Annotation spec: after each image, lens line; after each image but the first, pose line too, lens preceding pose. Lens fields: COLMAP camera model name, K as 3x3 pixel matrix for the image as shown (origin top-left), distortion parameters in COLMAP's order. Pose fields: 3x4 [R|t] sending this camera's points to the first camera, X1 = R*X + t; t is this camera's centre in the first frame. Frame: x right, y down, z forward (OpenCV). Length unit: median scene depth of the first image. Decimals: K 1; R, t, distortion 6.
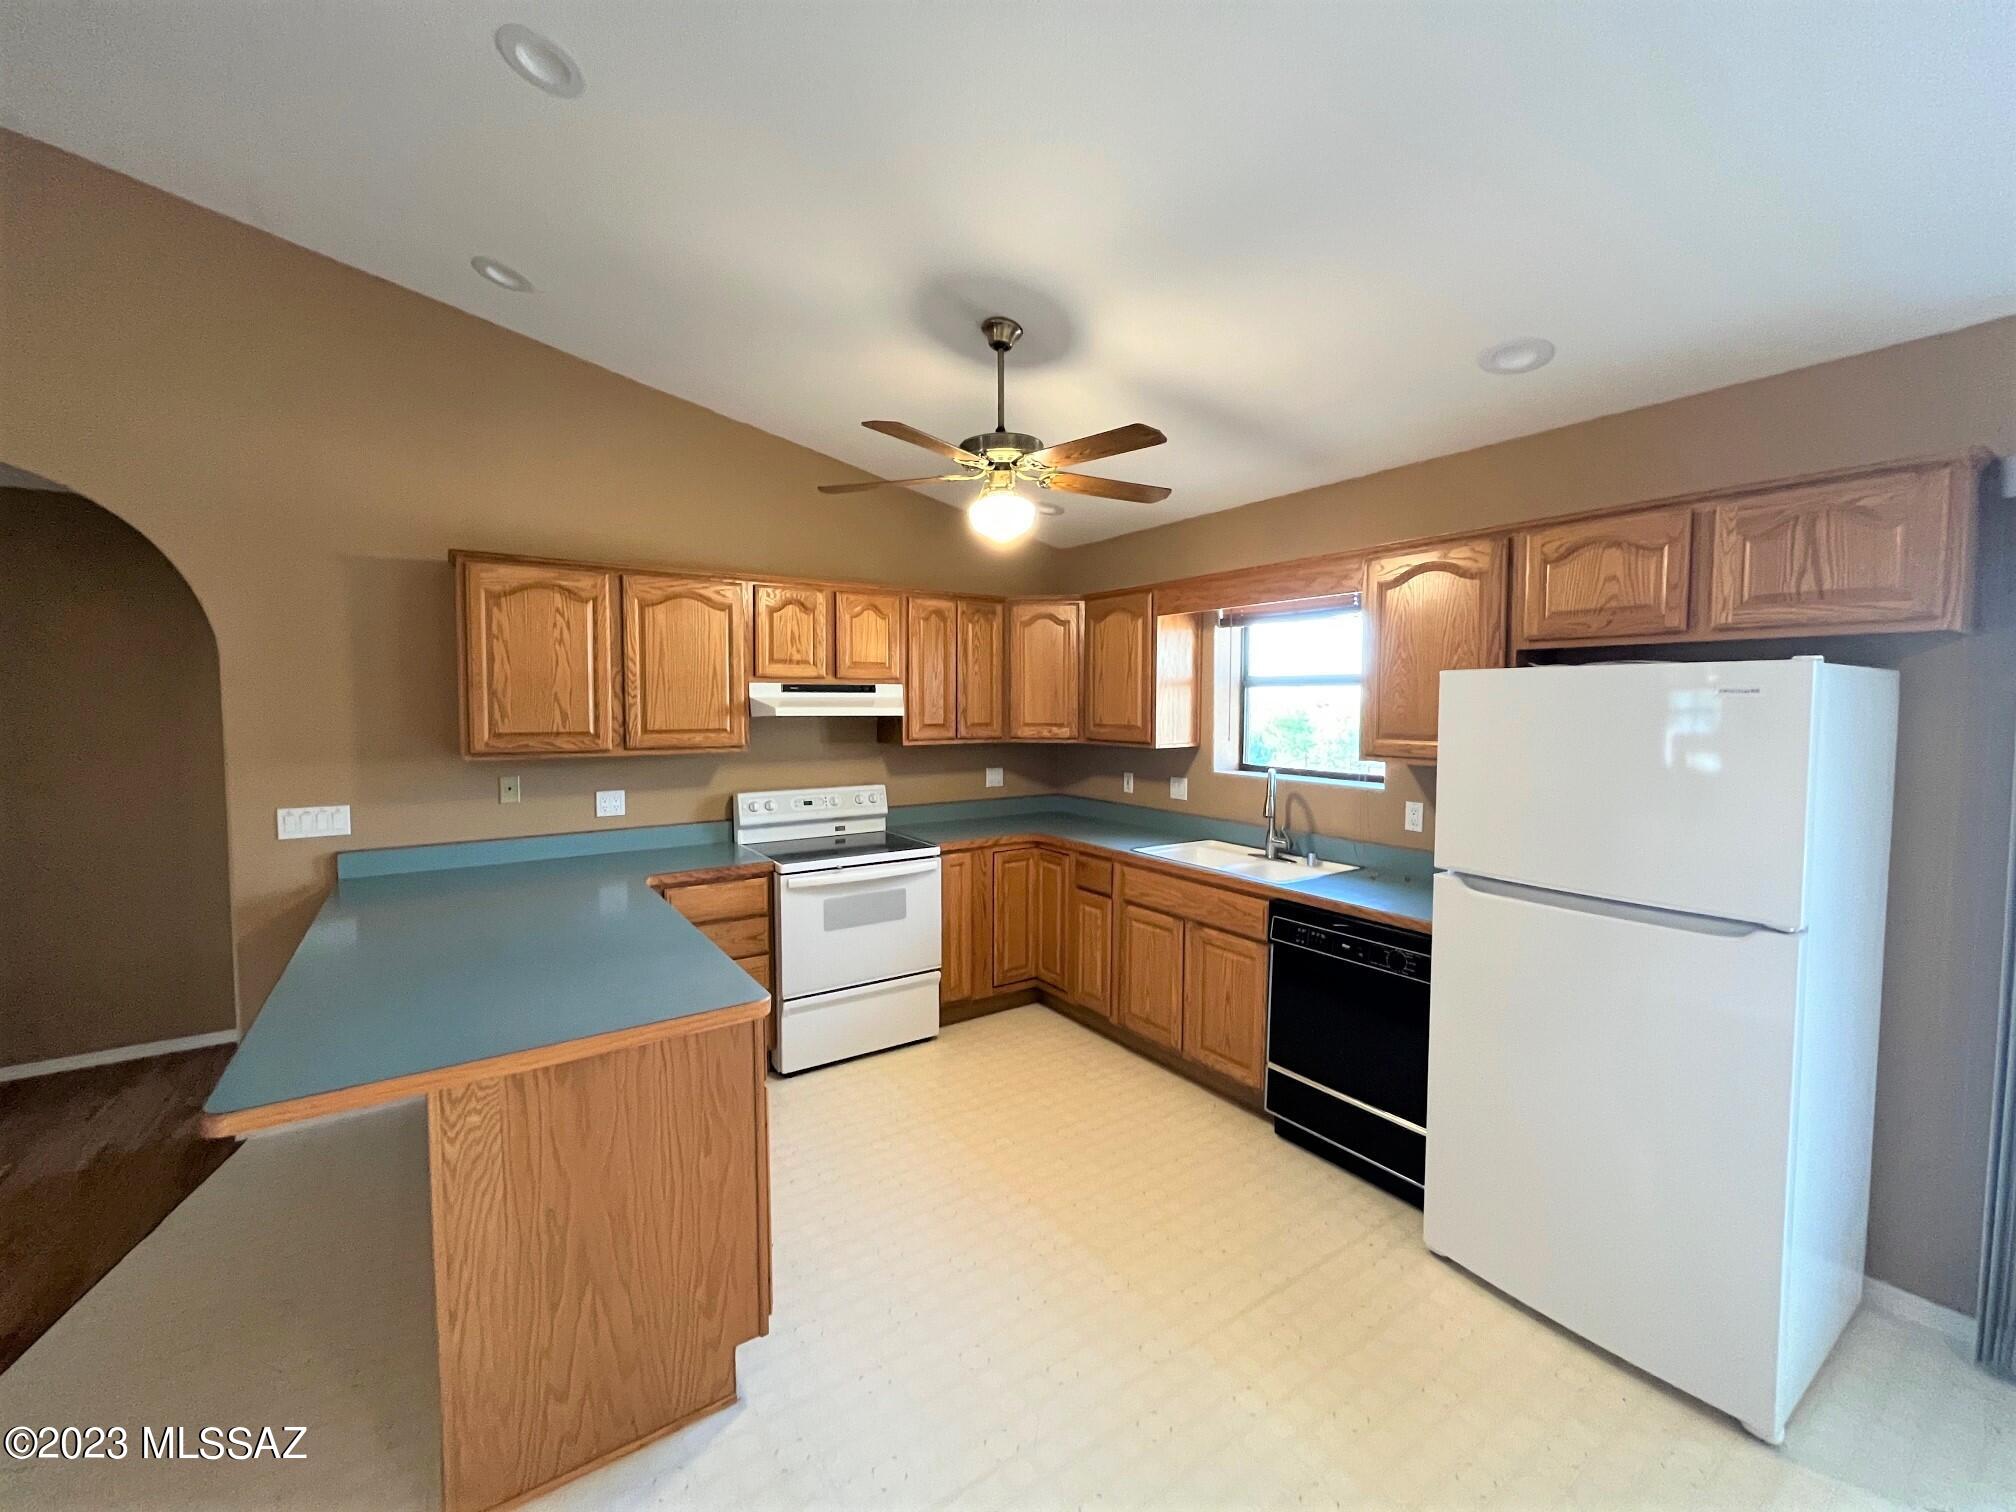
lens RADIAL K [[815.1, 0, 1002.6], [0, 815.1, 743.9], [0, 0, 1]] dist [-0.000416, -0.000219]
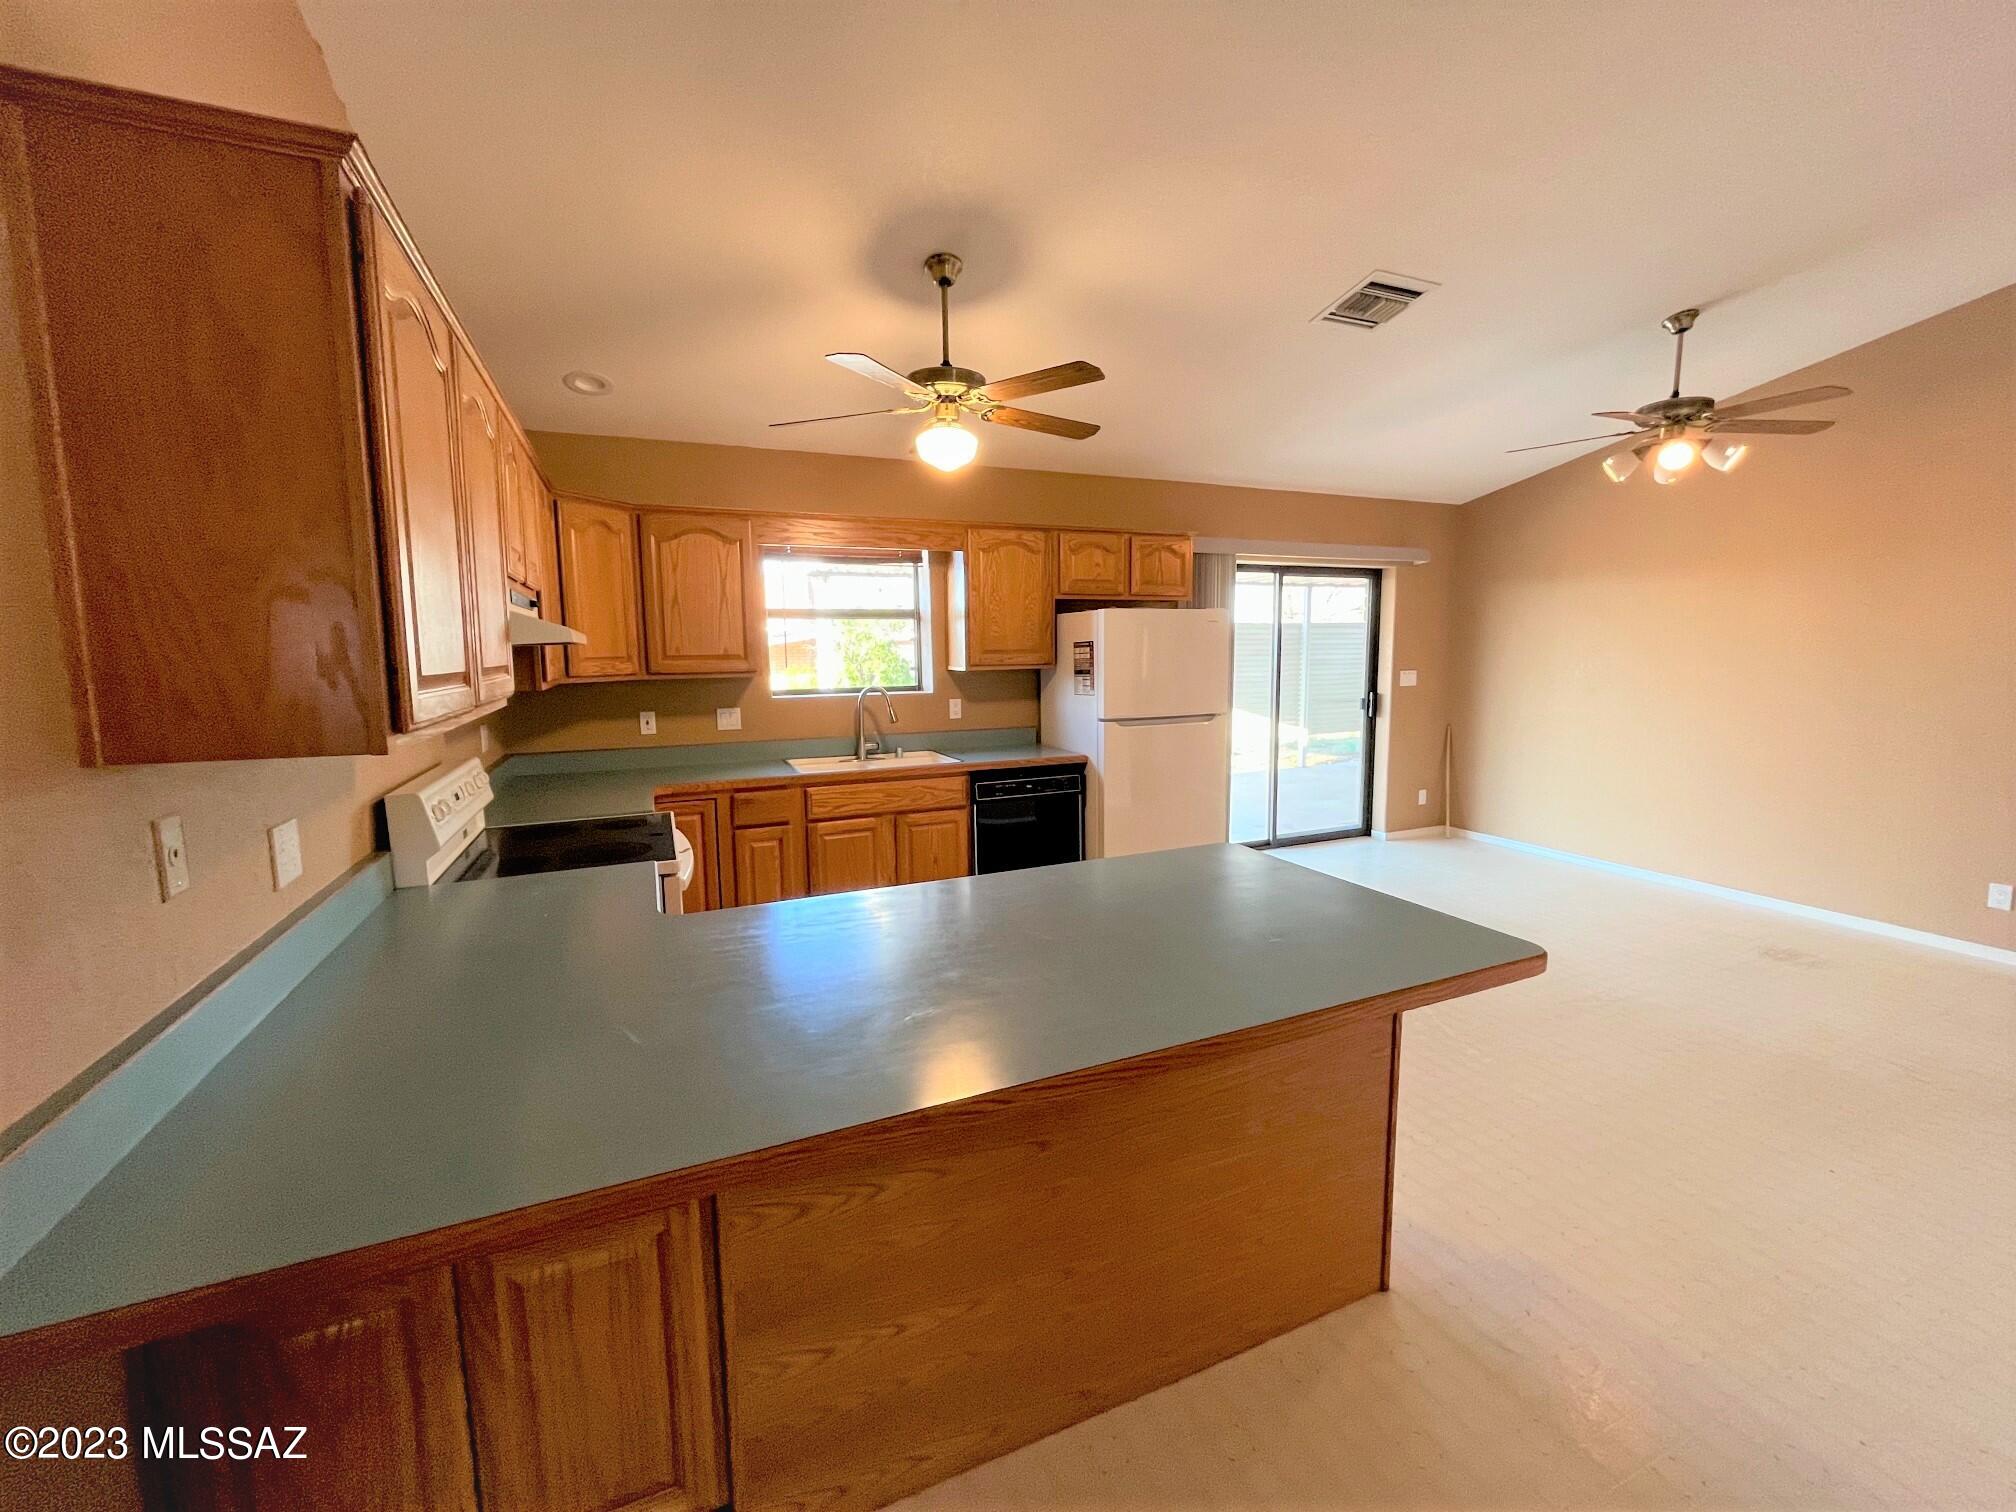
lens RADIAL K [[815.1, 0, 1002.6], [0, 815.1, 743.9], [0, 0, 1]] dist [-0.000416, -0.000219]
pose [[0.186268, -0.121657, 0.974938, -0.811483], [0.063564, 0.991717, 0.111607, -0.005958], [-0.980441, 0.041182, 0.192458, 0.556961]]
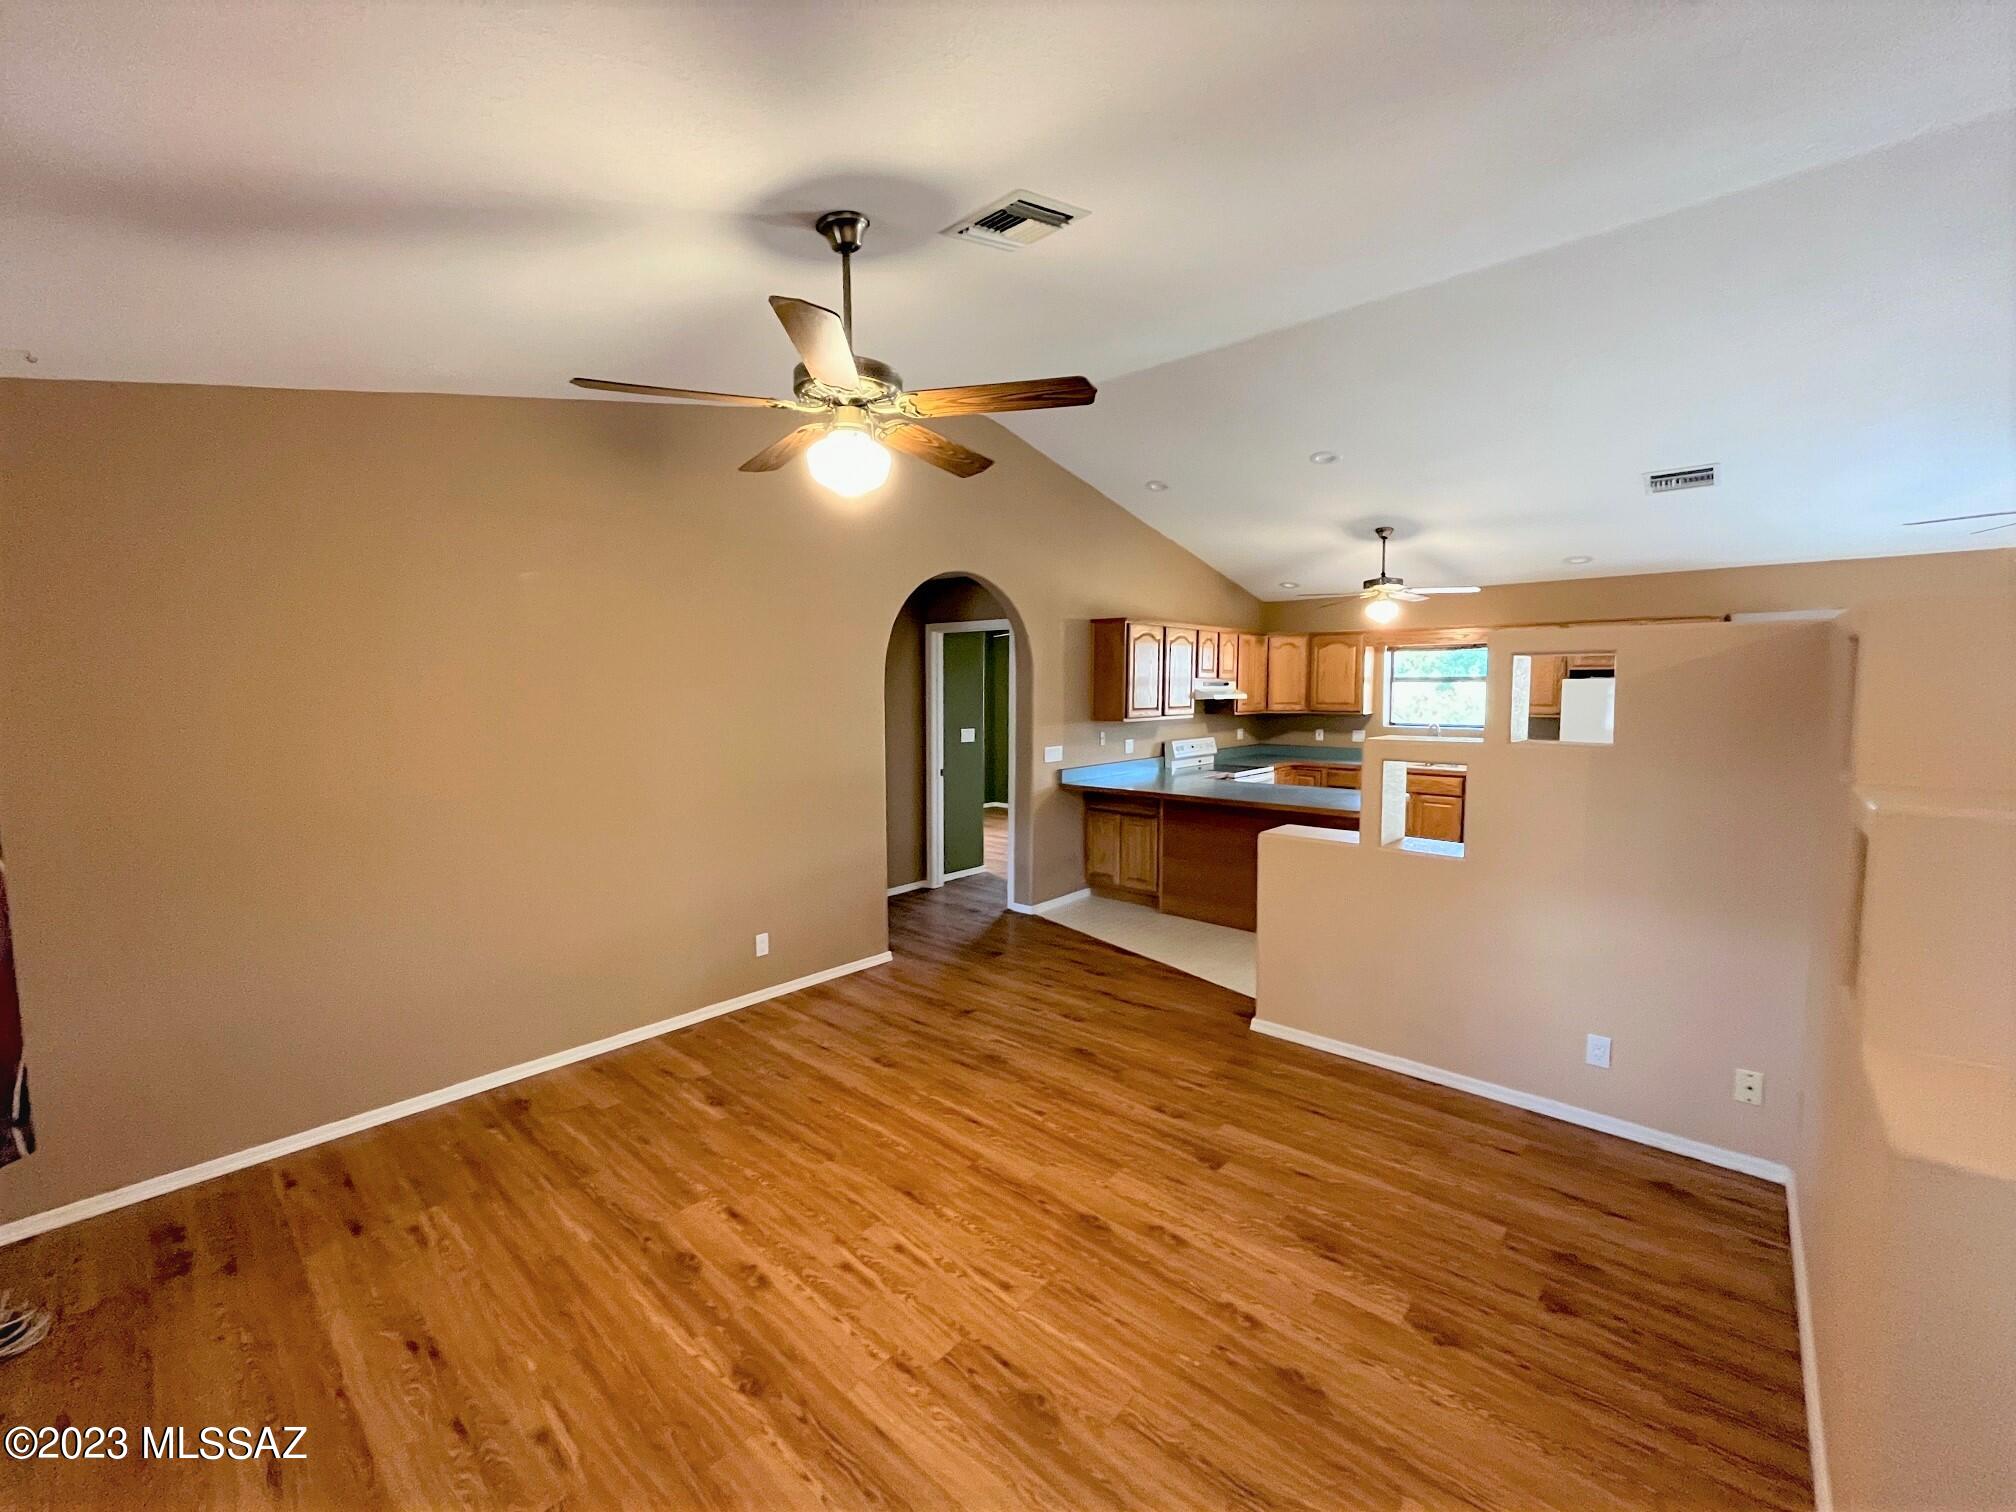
lens RADIAL K [[815.1, 0, 1002.6], [0, 815.1, 743.9], [0, 0, 1]] dist [-0.000416, -0.000219]
pose [[0.970799, -0.020298, 0.239035, -1.206455], [0.015979, 0.999672, 0.019996, 0.025241], [-0.239362, -0.015593, 0.970805, -0.743543]]
